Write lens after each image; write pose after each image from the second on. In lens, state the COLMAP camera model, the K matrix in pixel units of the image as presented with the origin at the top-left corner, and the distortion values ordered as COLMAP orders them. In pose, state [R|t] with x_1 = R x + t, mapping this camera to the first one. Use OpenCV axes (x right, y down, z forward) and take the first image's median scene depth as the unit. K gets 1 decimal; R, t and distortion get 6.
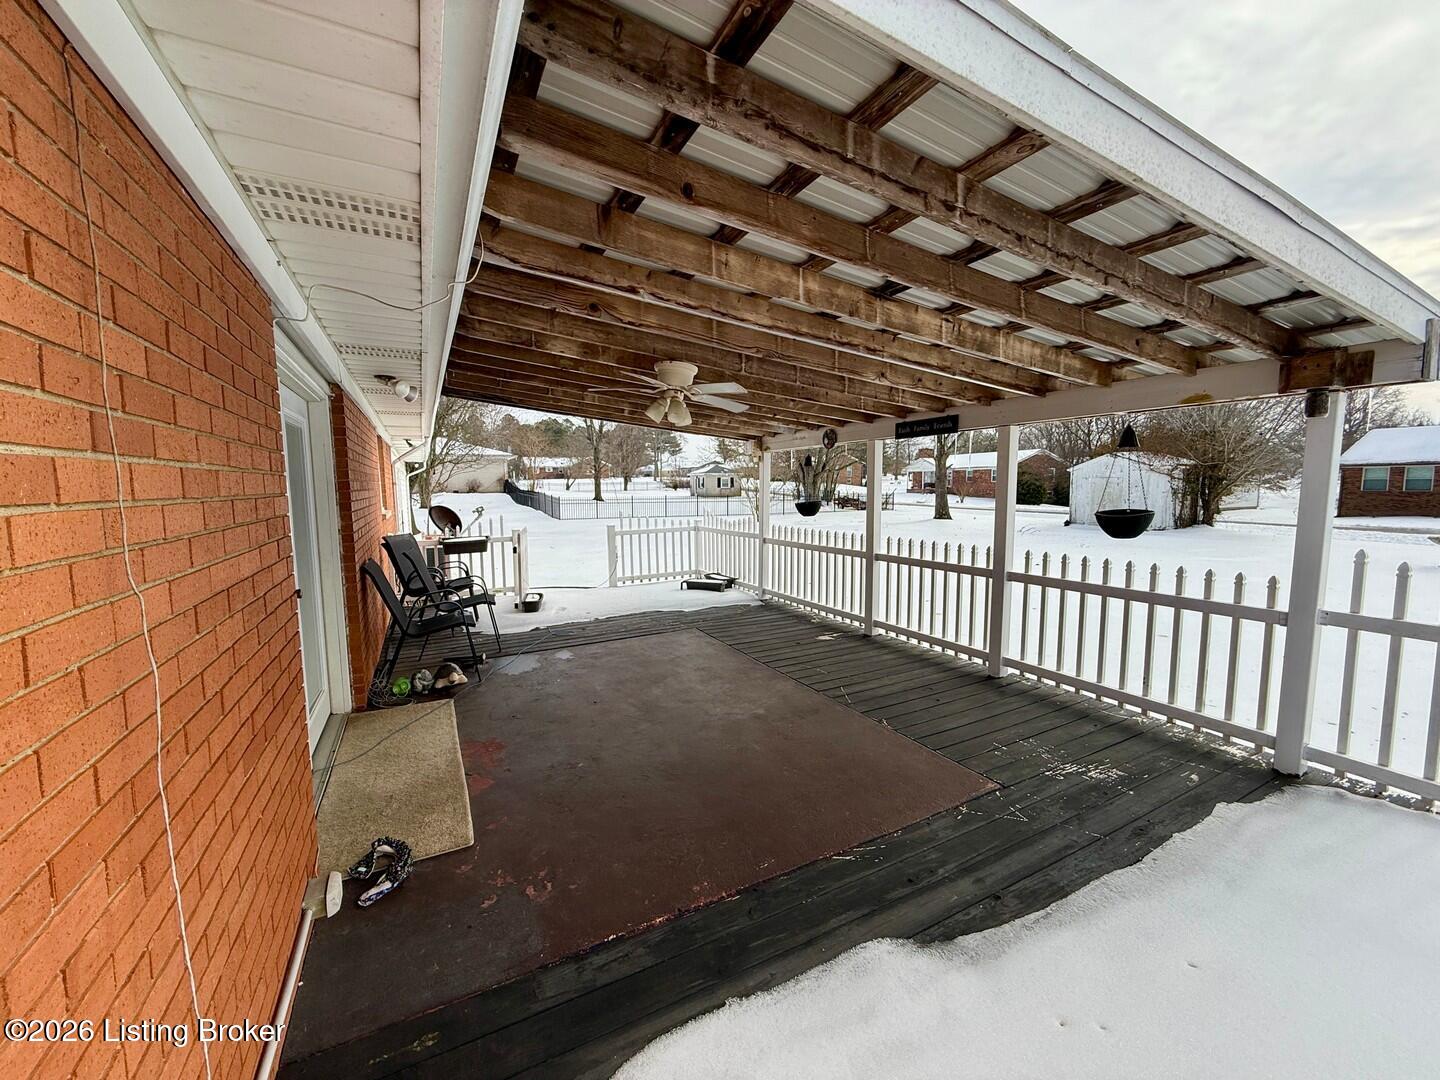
lens RADIAL K [[573.3, 0, 711.8], [0, 573.3, 542.9], [0, 0, 1]] dist [0.000408, -0.000137]
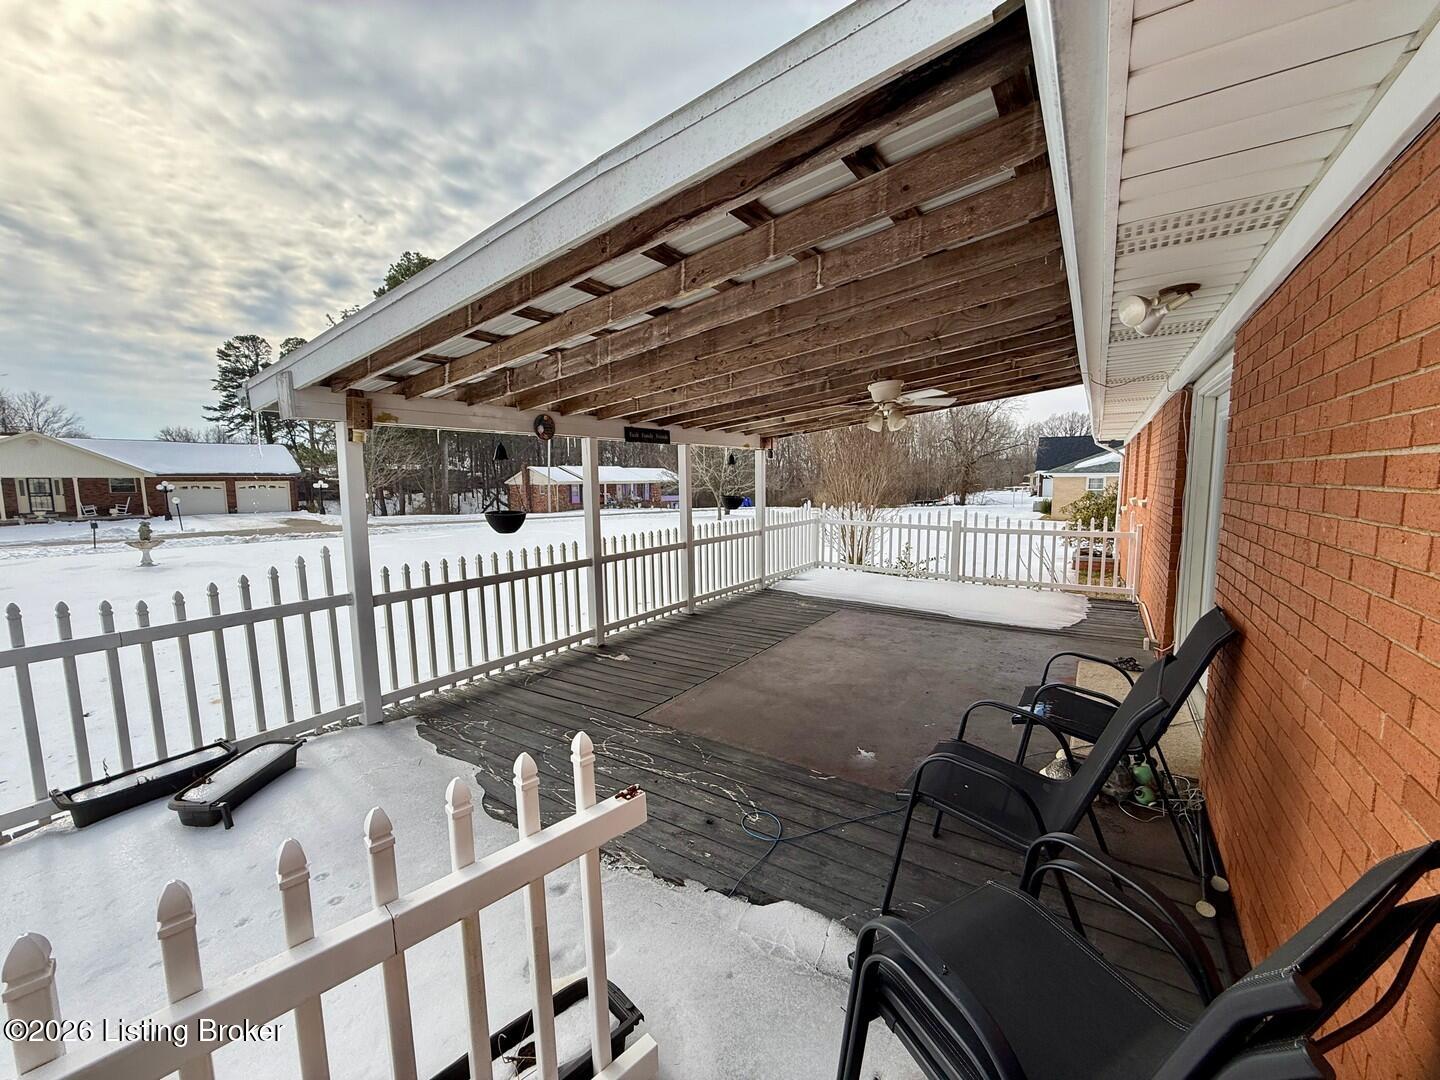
lens RADIAL K [[573.3, 0, 710.4], [0, 573.3, 540.6], [0, 0, 1]] dist [0.000408, -0.000137]
pose [[-0.485447, -0.061108, 0.872128, -0.637173], [0.121562, 0.983146, 0.136551, -0.116883], [-0.865773, 0.172306, -0.469837, 1.290093]]
